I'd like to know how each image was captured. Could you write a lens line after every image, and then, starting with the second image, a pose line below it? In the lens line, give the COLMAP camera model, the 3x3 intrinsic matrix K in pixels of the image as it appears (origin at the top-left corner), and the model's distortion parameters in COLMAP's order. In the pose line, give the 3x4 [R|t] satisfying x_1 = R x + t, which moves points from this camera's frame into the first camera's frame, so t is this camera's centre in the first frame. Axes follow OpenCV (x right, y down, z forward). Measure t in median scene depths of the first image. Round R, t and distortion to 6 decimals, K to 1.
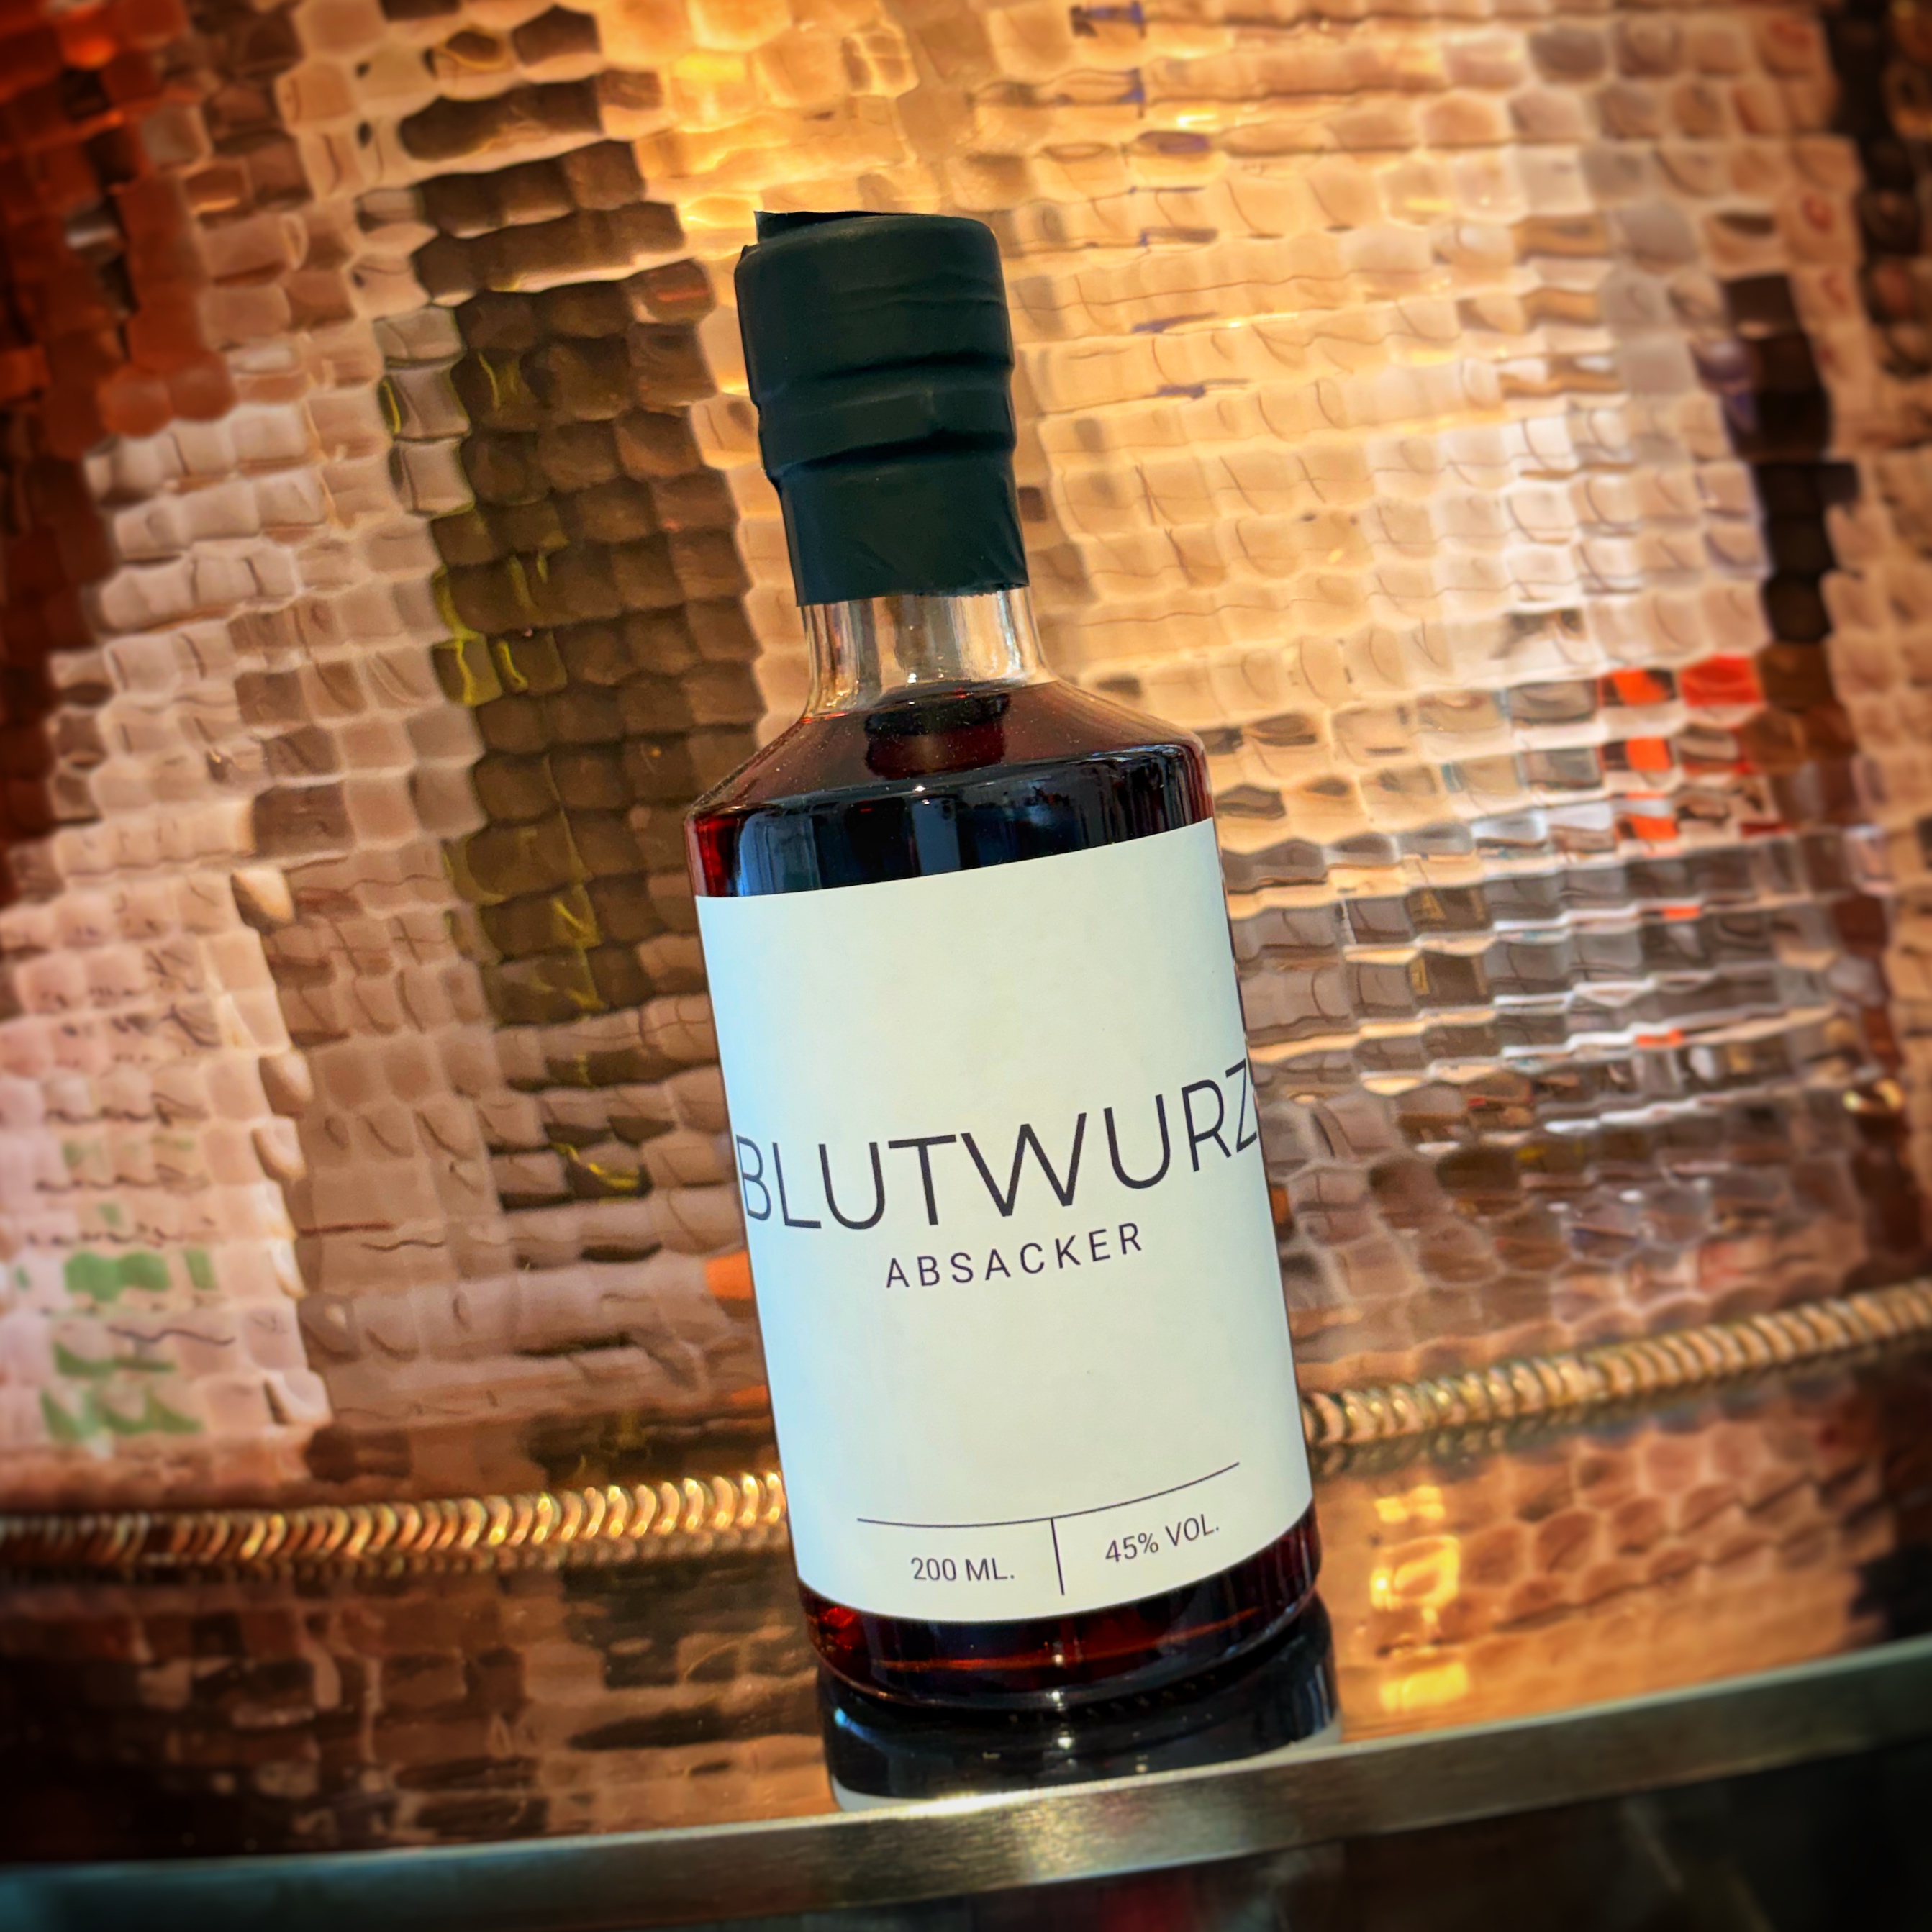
lens RADIAL K [[2482.6, 0, 944.1], [0, 2482.6, 894.1], [0, 0, 1]] dist [-0.038676, 0.000000]
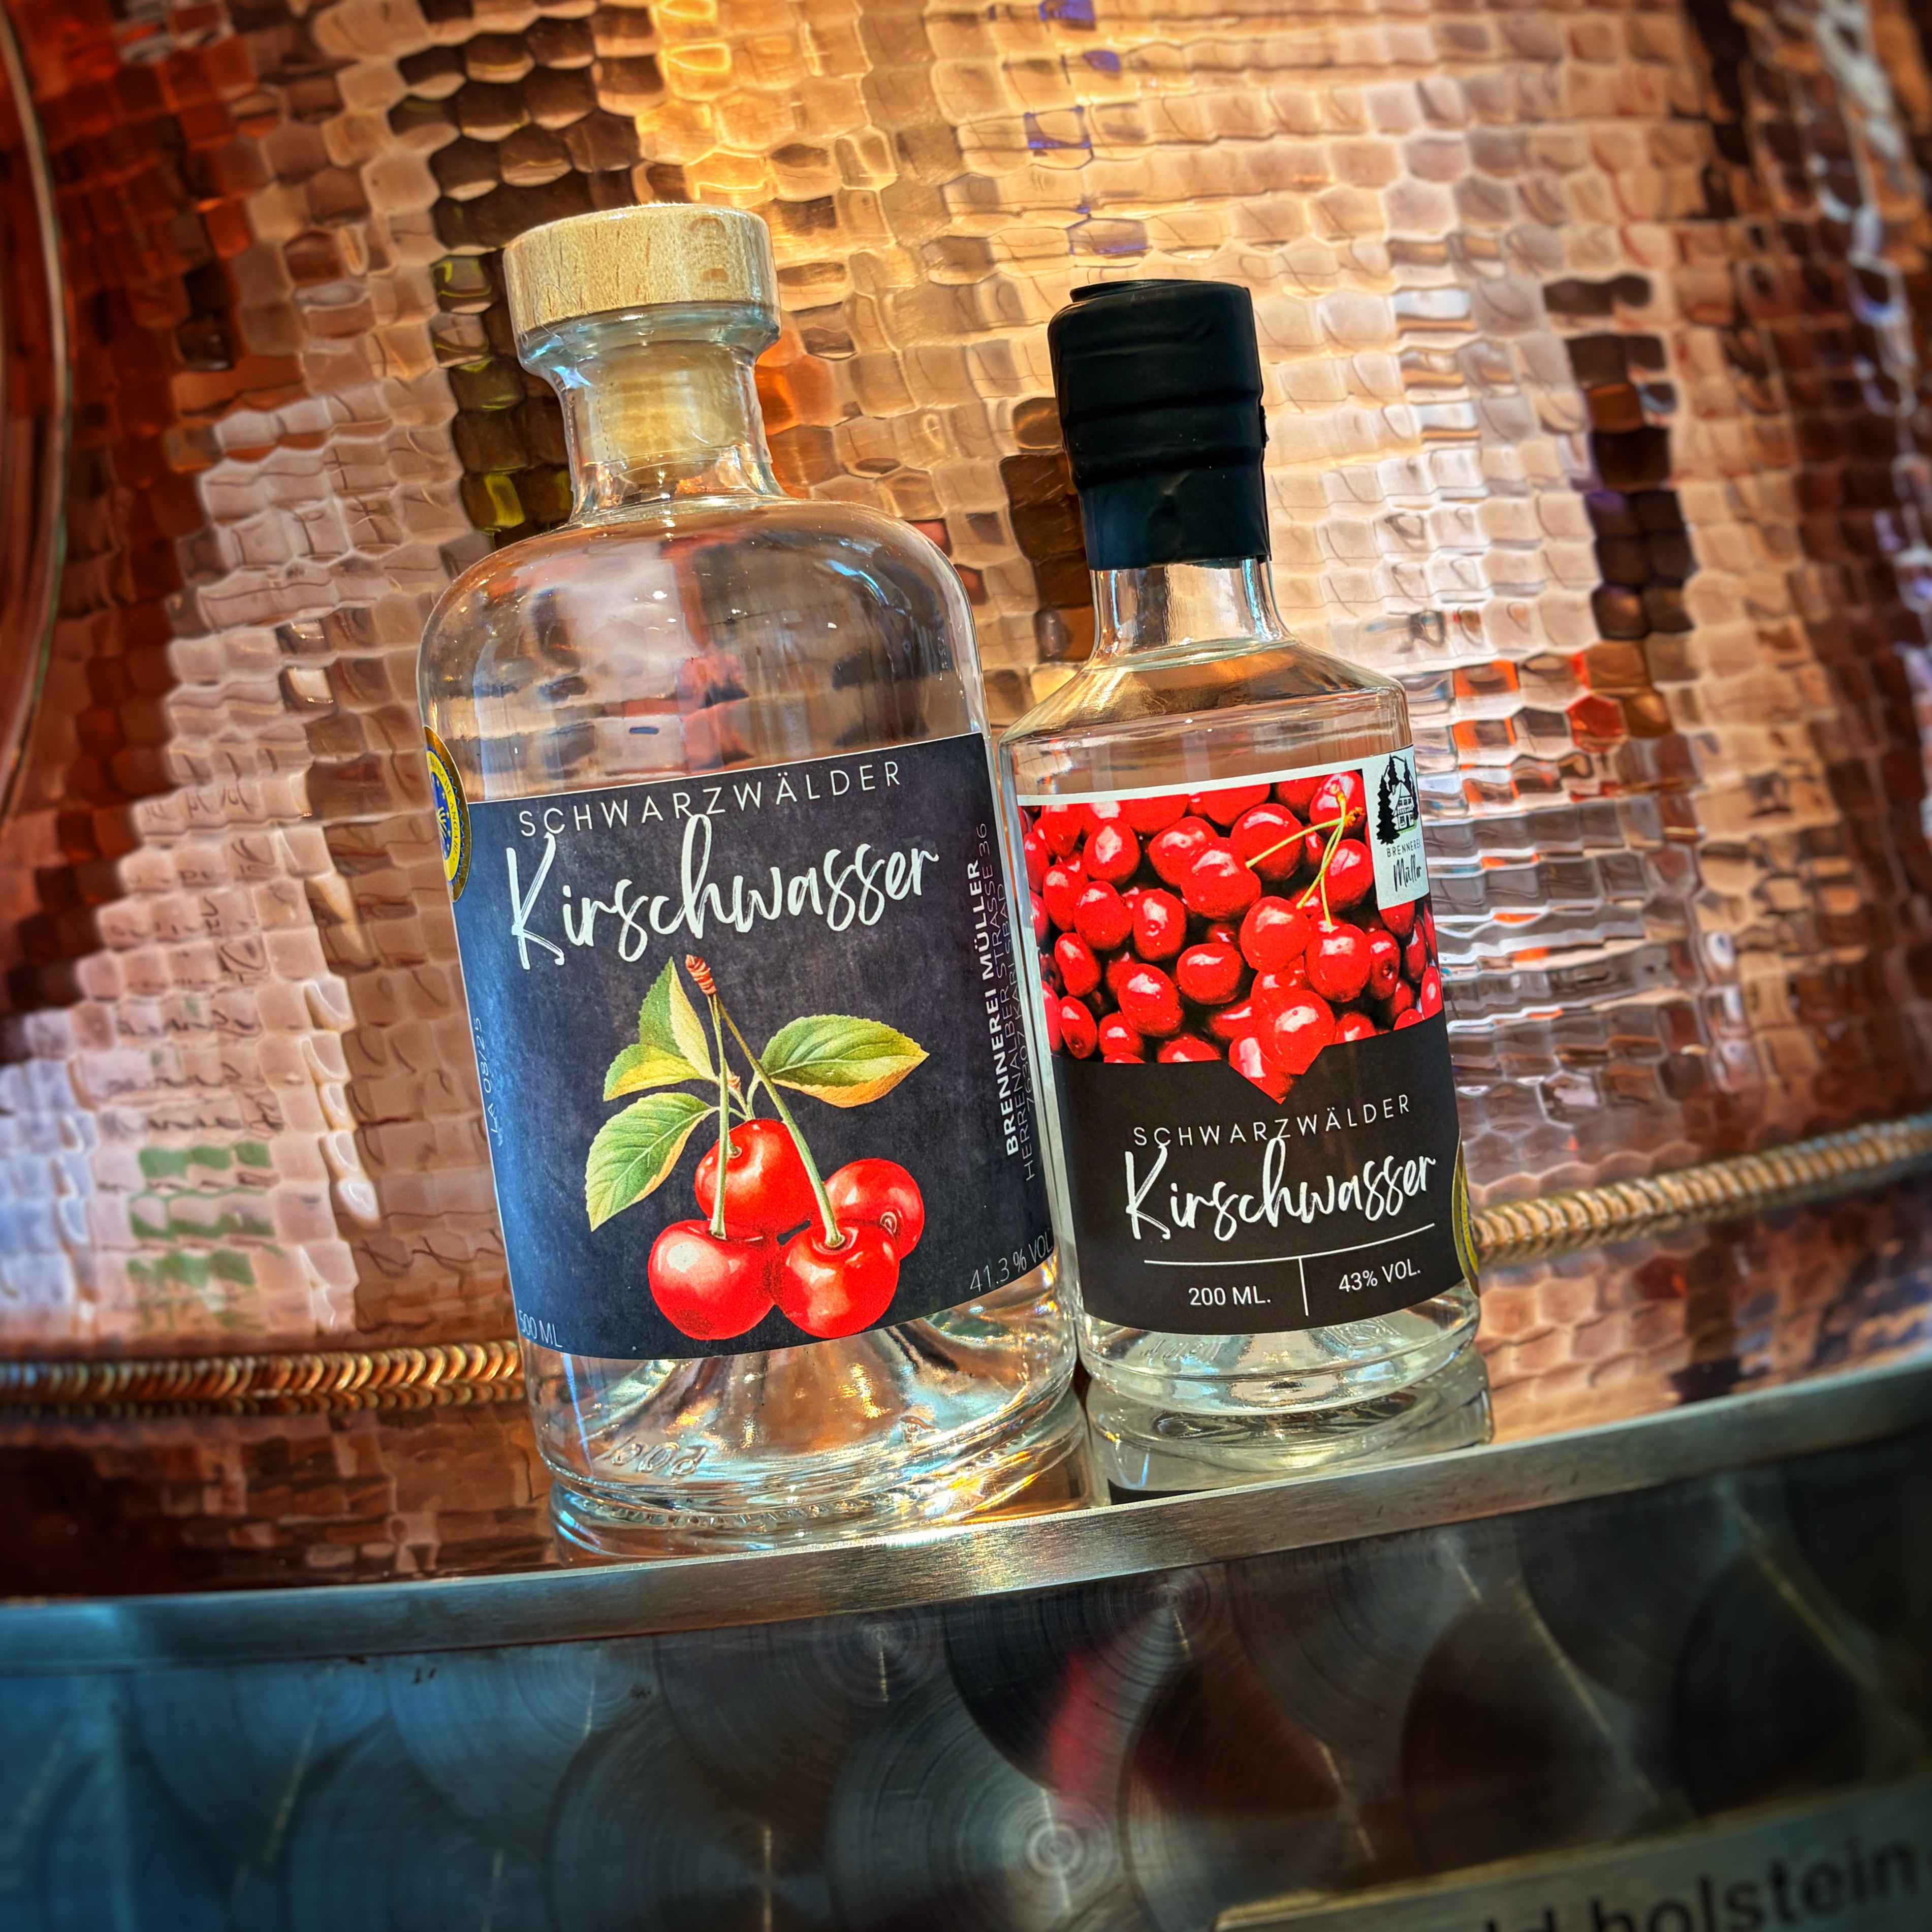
lens RADIAL K [[2482.6, 0, 956.4], [0, 2482.6, 898.0], [0, 0, 1]] dist [-0.038676, 0.000000]
pose [[0.999735, 0.002858, 0.022845, -0.008507], [-0.003312, 0.999797, 0.019853, 0.002228], [-0.022784, -0.019924, 0.999542, -0.217147]]
